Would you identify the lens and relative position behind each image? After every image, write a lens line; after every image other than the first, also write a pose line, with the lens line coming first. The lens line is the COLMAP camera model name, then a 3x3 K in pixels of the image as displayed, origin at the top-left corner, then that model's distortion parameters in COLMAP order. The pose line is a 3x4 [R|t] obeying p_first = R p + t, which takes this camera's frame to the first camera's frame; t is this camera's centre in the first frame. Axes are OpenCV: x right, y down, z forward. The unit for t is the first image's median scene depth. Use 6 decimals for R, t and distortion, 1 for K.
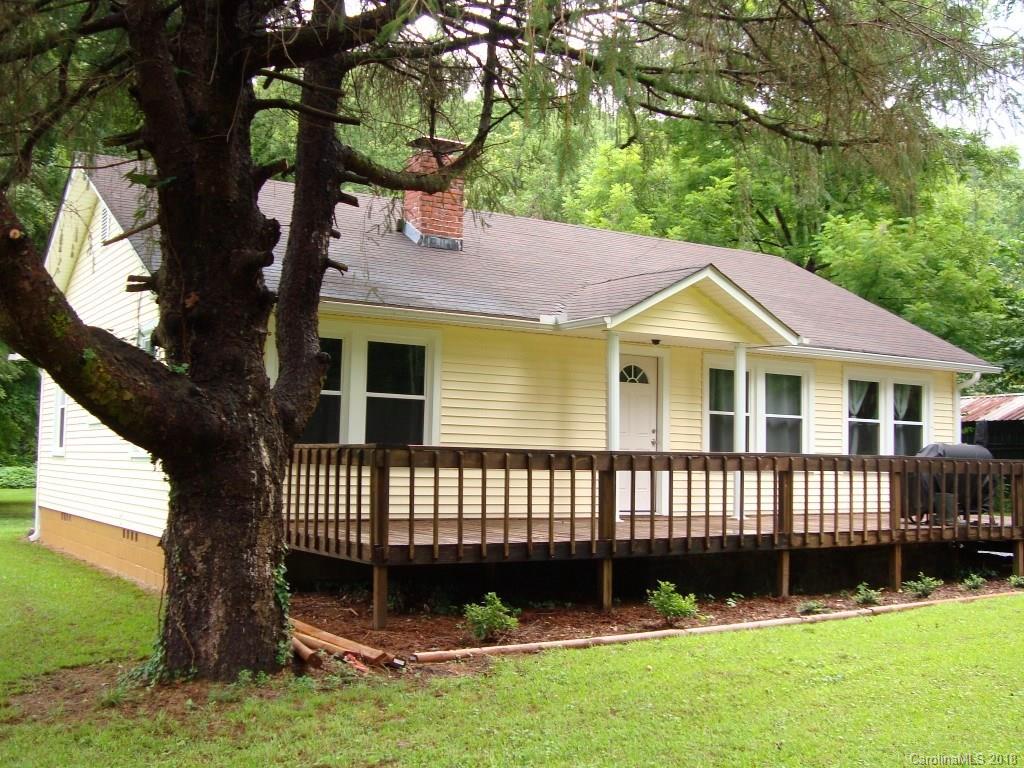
lens RADIAL K [[1134.9, 0, 512.0], [0, 1134.9, 384.0], [0, 0, 1]] dist [-0.056733, 0.001907]
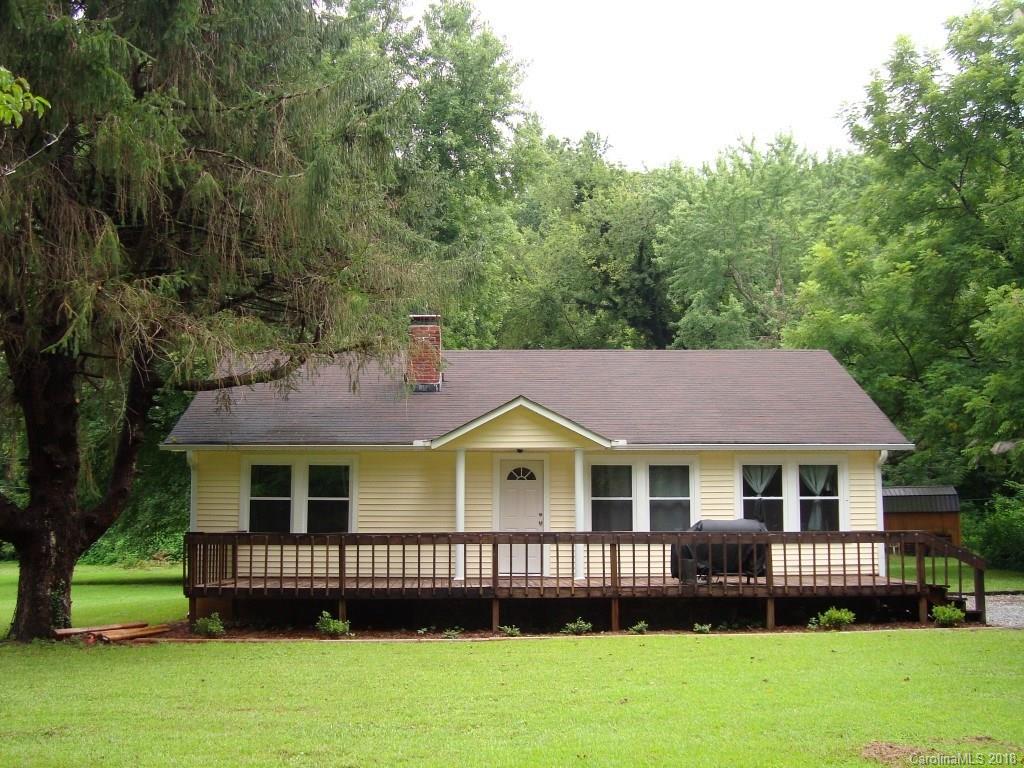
lens RADIAL K [[1134.9, 0, 512.0], [0, 1134.9, 384.0], [0, 0, 1]] dist [-0.056733, 0.001907]
pose [[0.826028, -0.092676, -0.555957, 0.966526], [0.055756, 0.994987, -0.083019, -0.003839], [0.560864, 0.037578, 0.827054, -0.171548]]
